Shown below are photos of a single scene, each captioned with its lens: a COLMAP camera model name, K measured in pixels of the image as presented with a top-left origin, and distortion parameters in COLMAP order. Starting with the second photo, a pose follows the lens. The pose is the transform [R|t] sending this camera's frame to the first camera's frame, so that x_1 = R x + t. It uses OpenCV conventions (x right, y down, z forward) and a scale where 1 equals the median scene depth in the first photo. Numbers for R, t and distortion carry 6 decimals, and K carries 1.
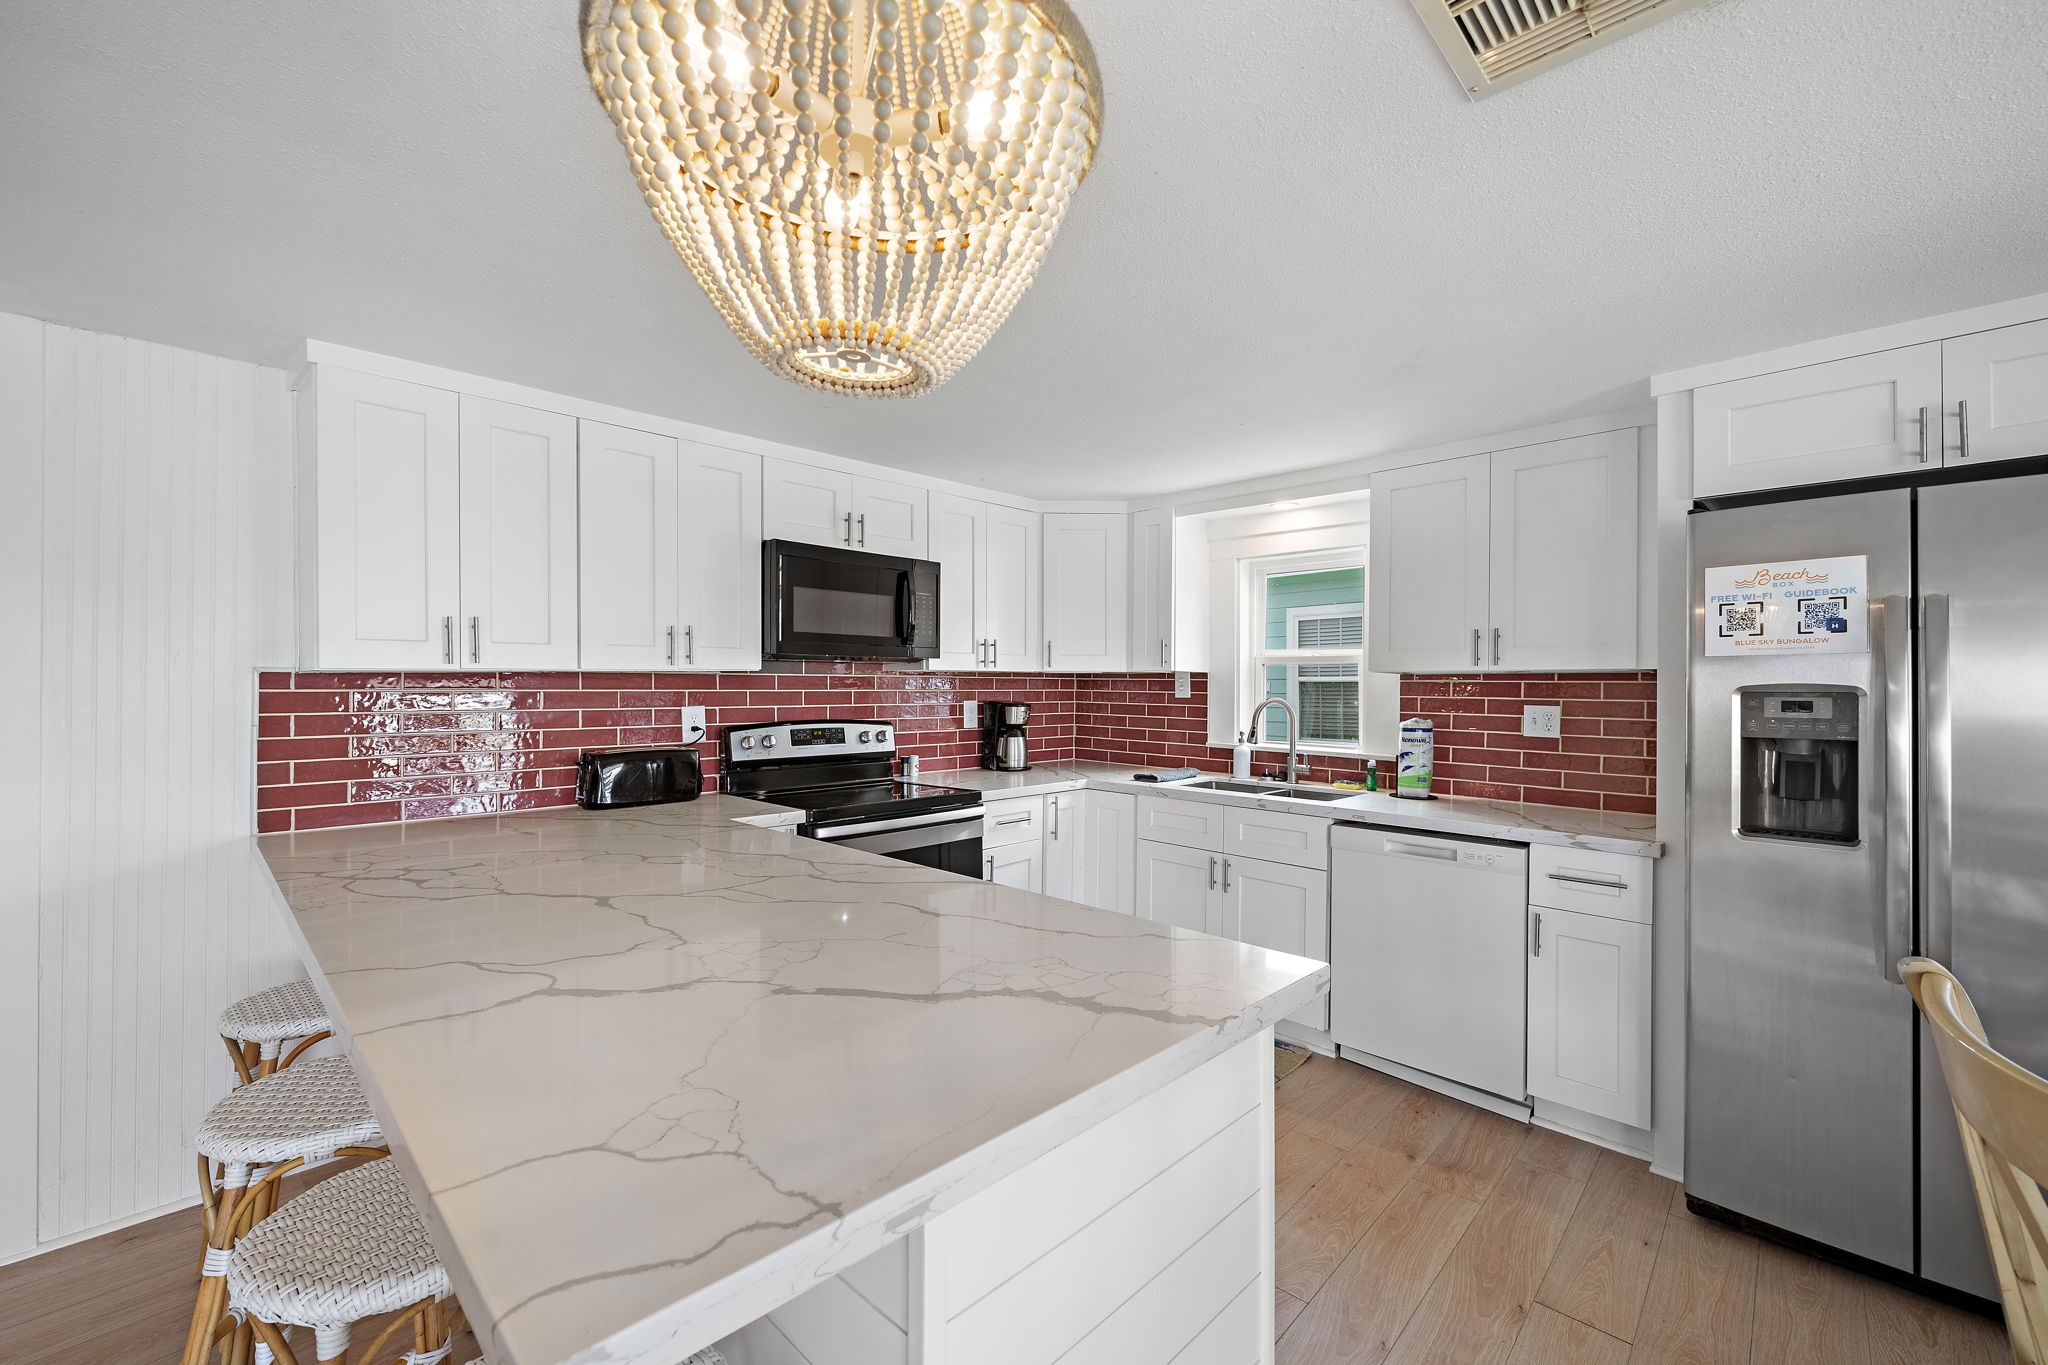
lens RADIAL K [[839.7, 0, 1019.8], [0, 839.7, 685.2], [0, 0, 1]] dist [-0.000705, 0.000000]
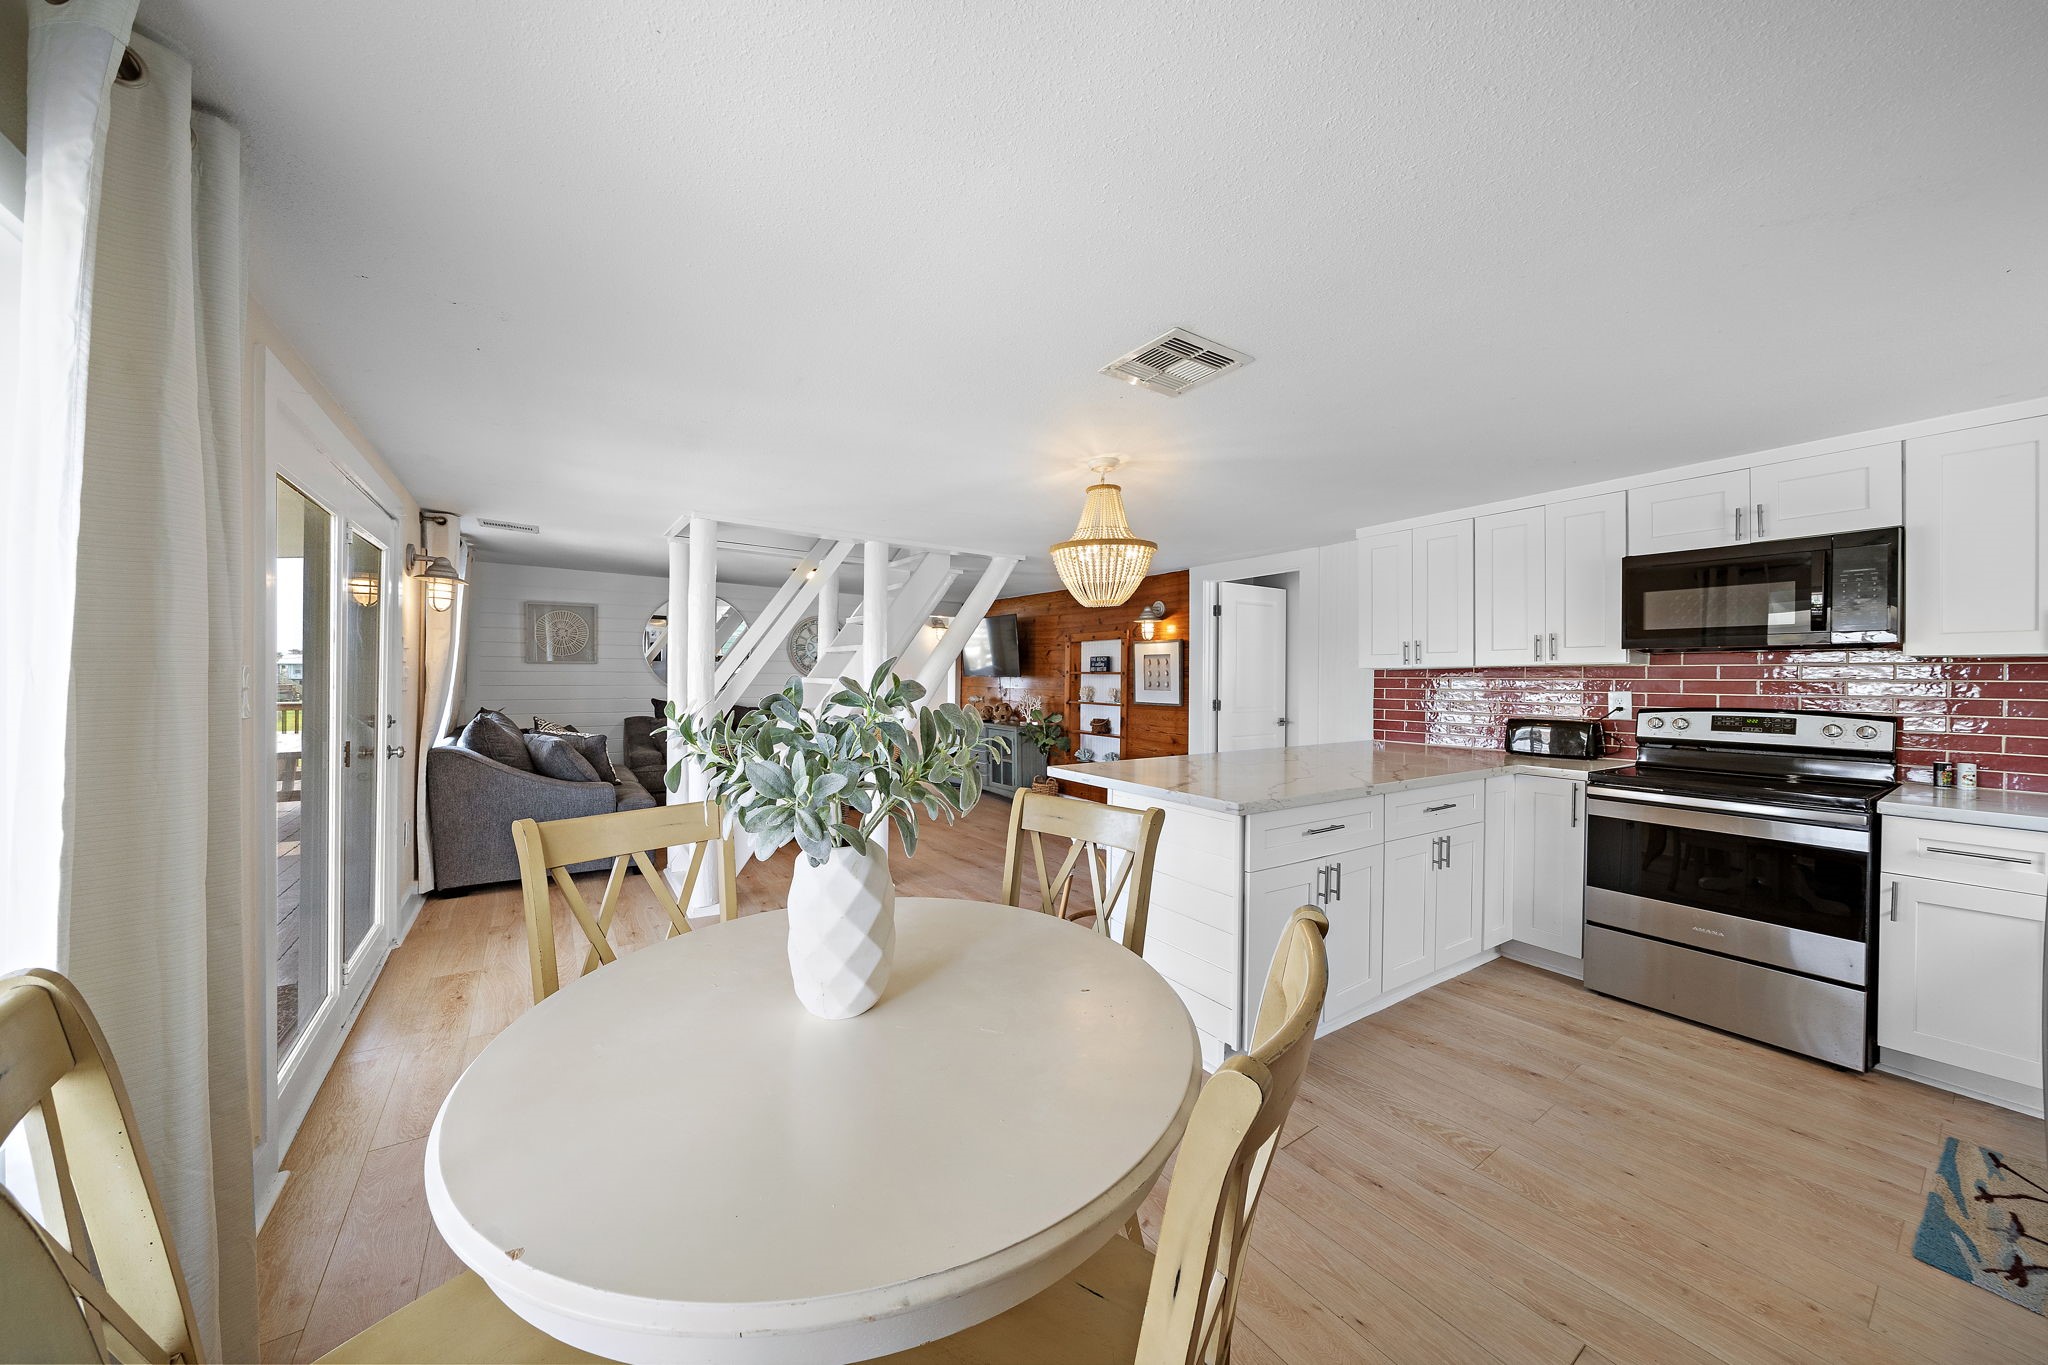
lens RADIAL K [[713.0, 0, 1011.4], [0, 713.0, 678.2], [0, 0, 1]] dist [-0.002219, -0.000165]
pose [[-0.222012, -0.000239, -0.975044, 0.834269], [-0.002939, 0.999996, 0.000424, 0.006549], [0.975040, 0.002960, -0.222011, 0.311208]]
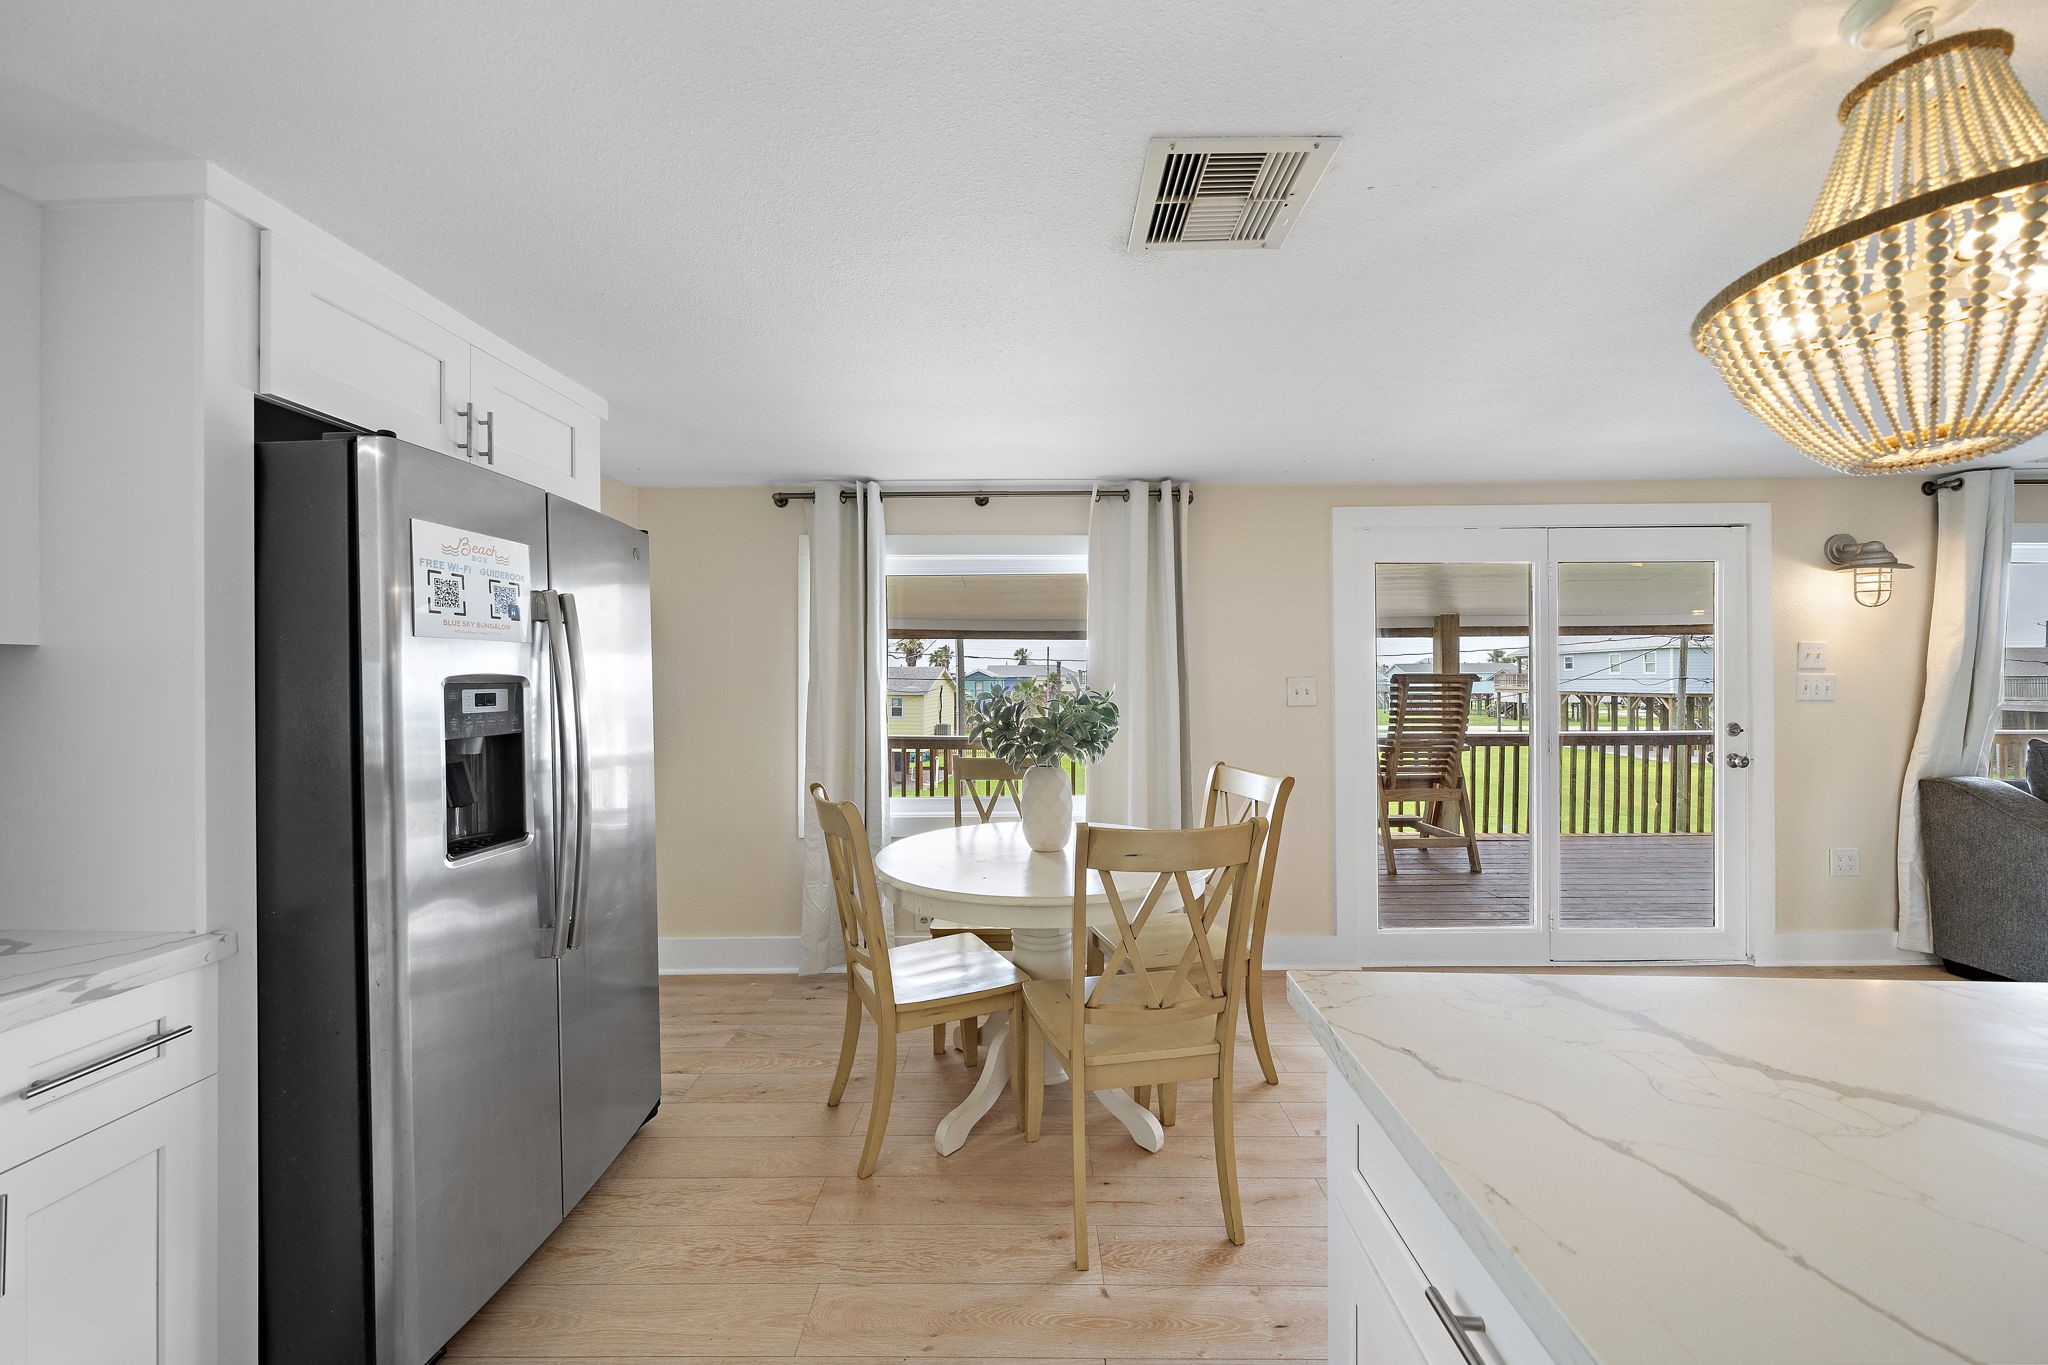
lens RADIAL K [[731.6, 0, 1017.5], [0, 731.6, 667.9], [0, 0, 1]] dist [-0.000603, -0.000089]
pose [[-0.675013, 0.009355, 0.737746, -0.014842], [-0.002140, 0.999891, -0.014638, 0.001328], [-0.737803, -0.011459, -0.674919, 0.661238]]
